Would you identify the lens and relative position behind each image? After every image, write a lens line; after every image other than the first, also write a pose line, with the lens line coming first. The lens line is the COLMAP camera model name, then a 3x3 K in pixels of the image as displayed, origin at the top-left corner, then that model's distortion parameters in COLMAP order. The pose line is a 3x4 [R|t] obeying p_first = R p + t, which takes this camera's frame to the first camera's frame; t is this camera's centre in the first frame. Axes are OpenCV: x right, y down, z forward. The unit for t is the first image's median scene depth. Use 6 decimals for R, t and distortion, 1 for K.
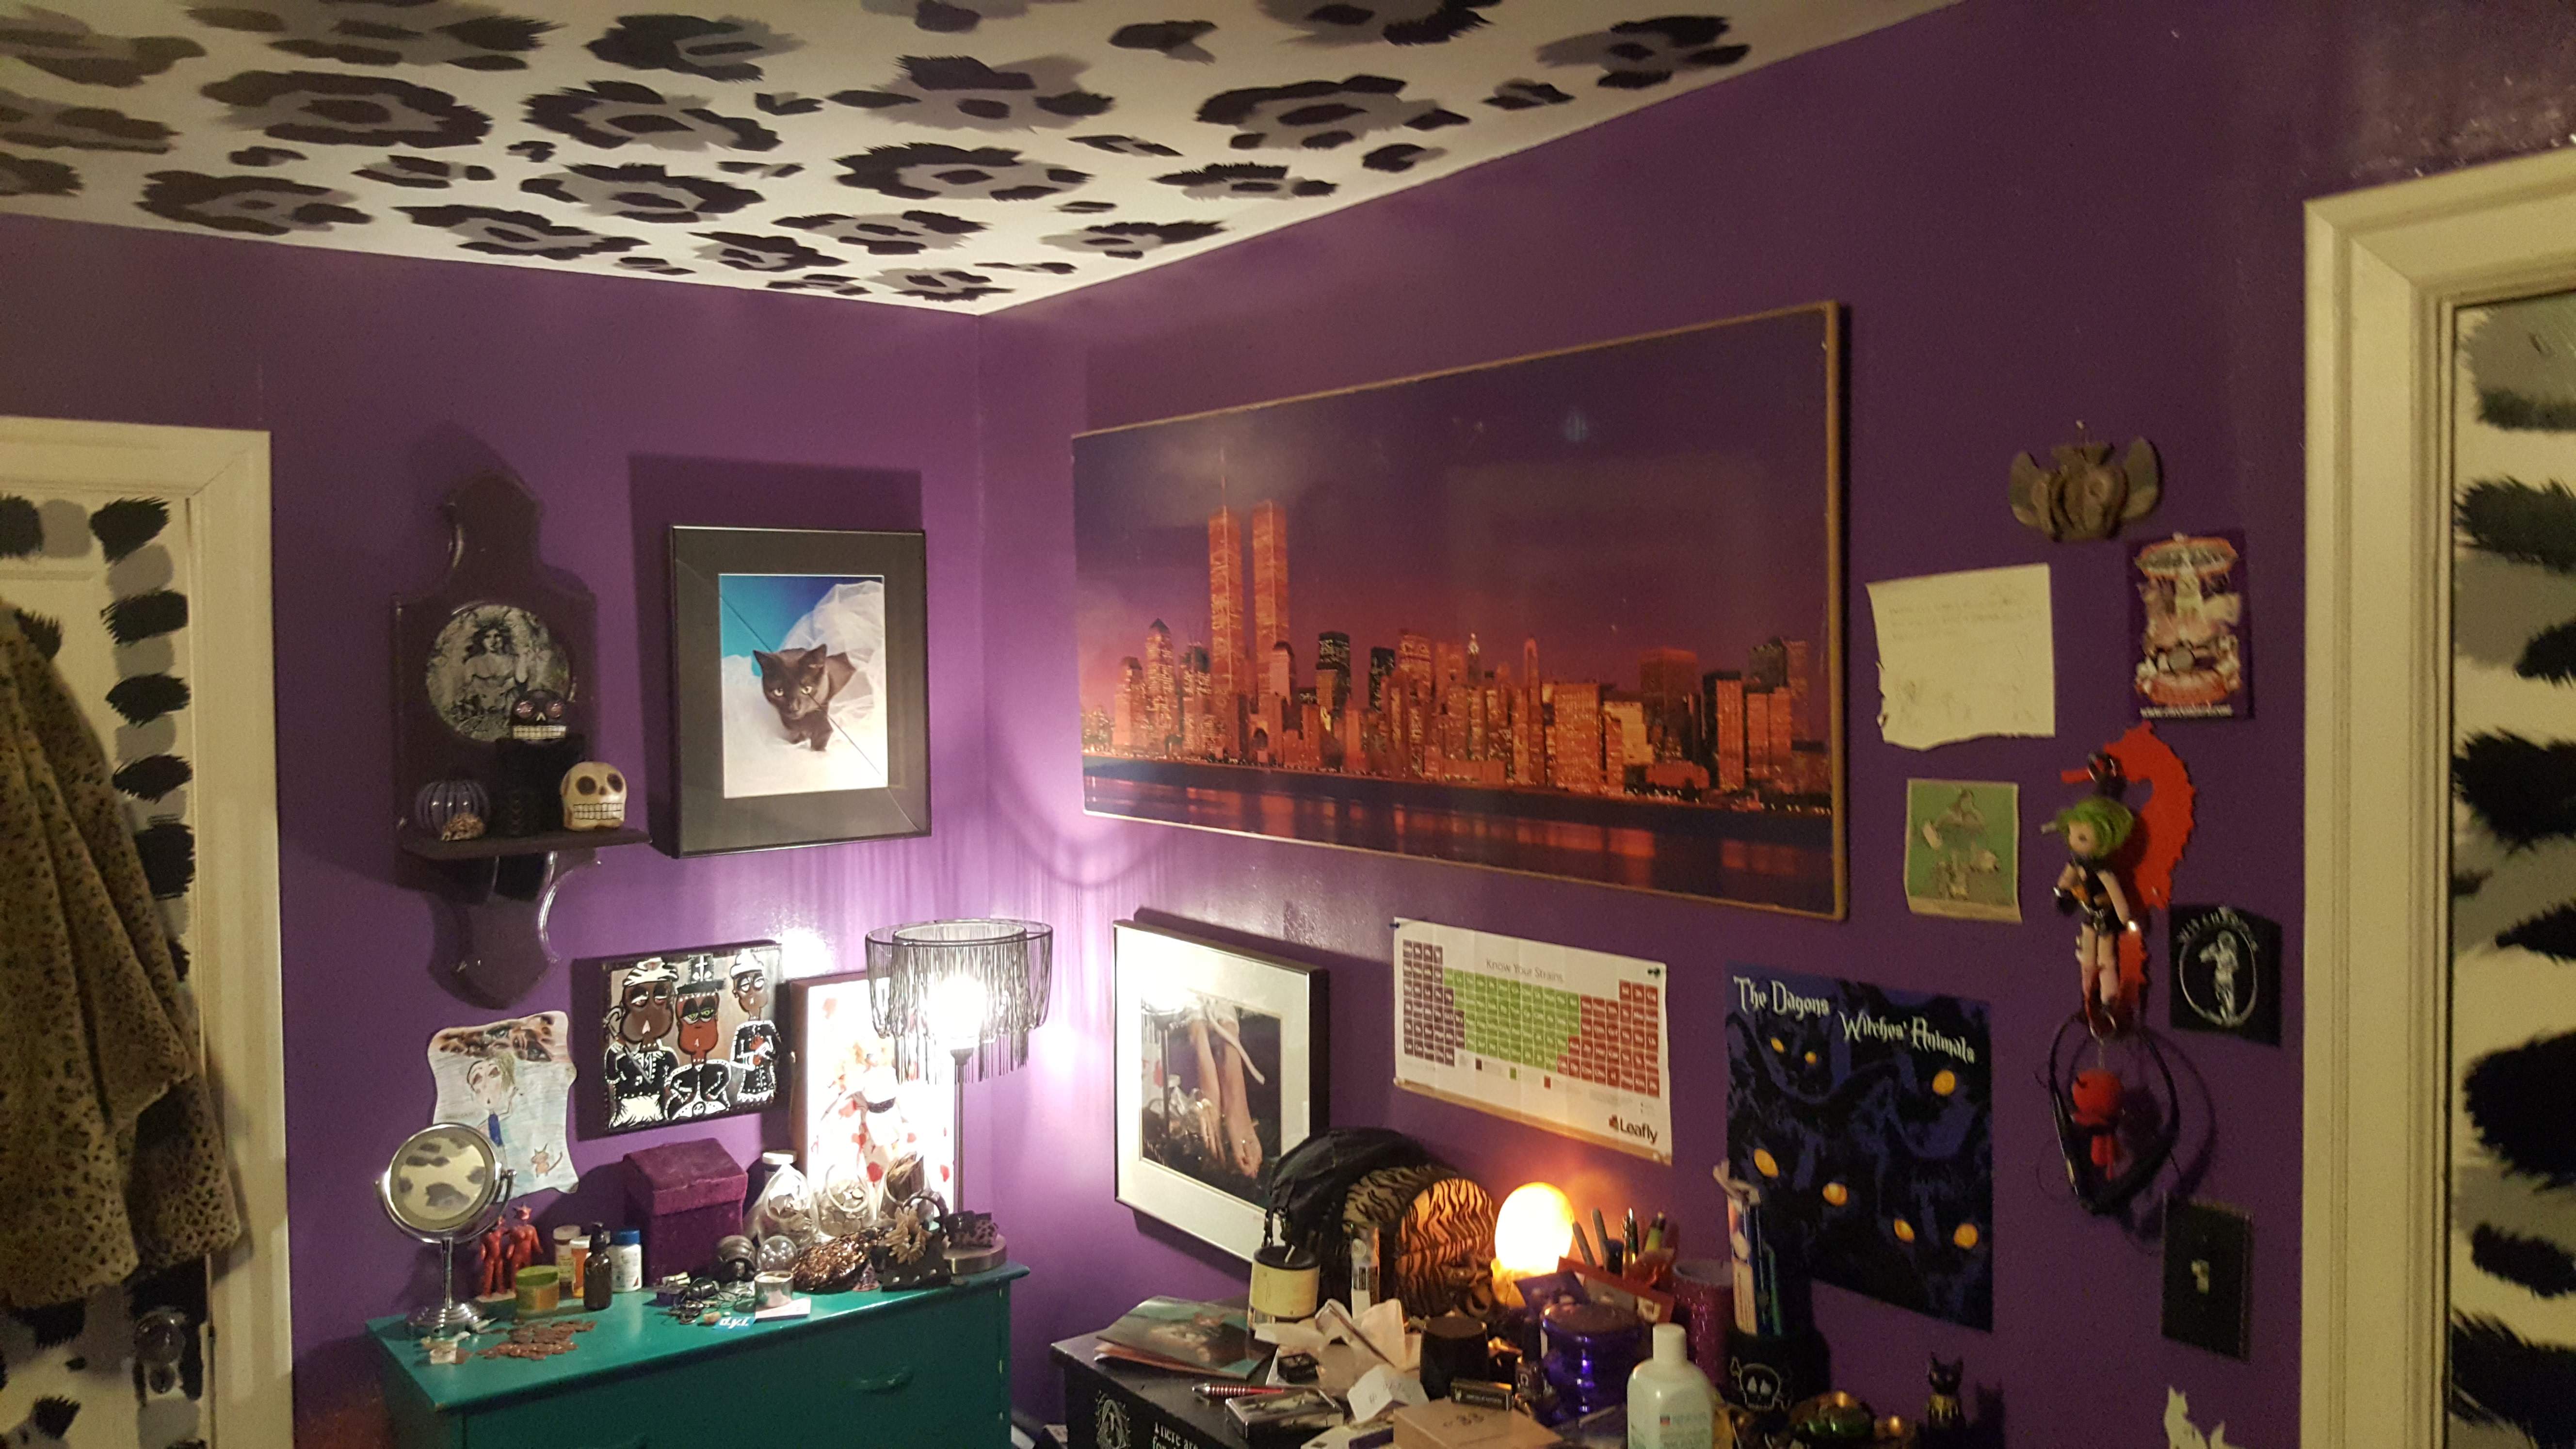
lens RADIAL K [[1944.7, 0, 1288.0], [0, 1944.7, 724.5], [0, 0, 1]] dist [-0.007720, -0.002448]
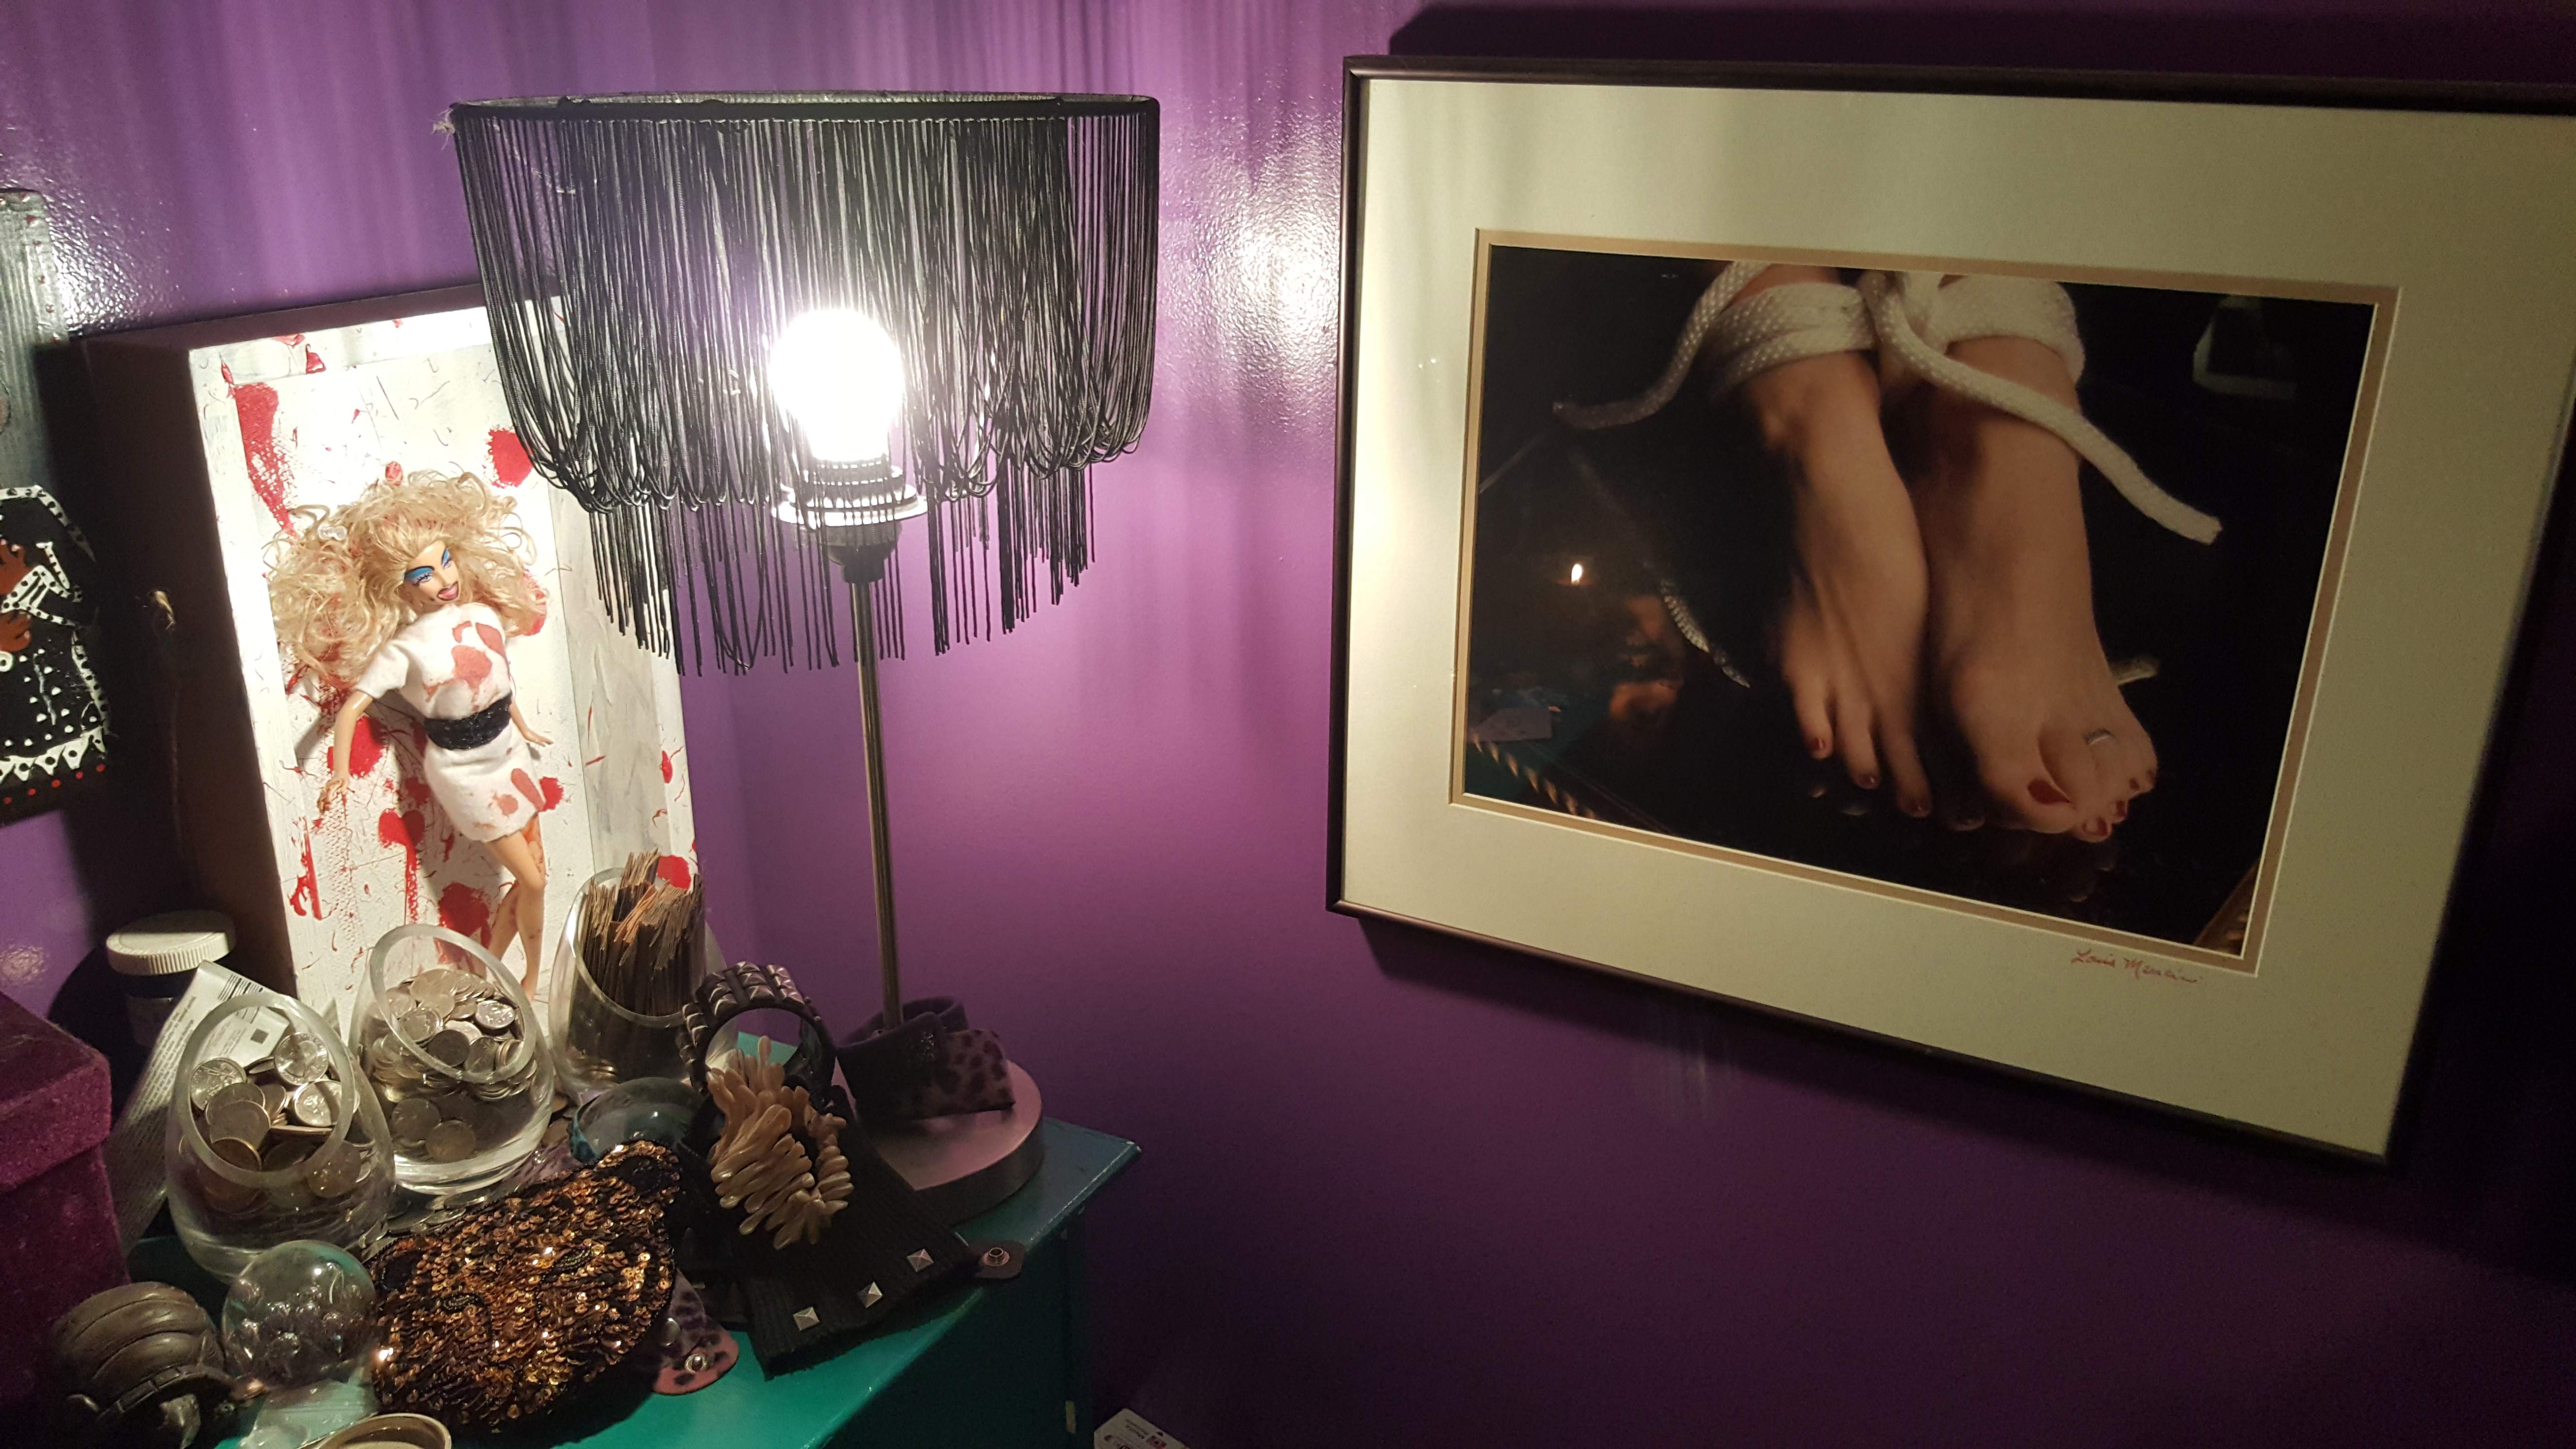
lens RADIAL K [[1944.7, 0, 1288.0], [0, 1944.7, 724.5], [0, 0, 1]] dist [-0.007720, -0.002448]
pose [[0.910816, -0.149748, 0.384694, -0.230989], [0.020317, 0.947018, 0.320537, 0.105070], [-0.412311, -0.284134, 0.865602, 0.729492]]
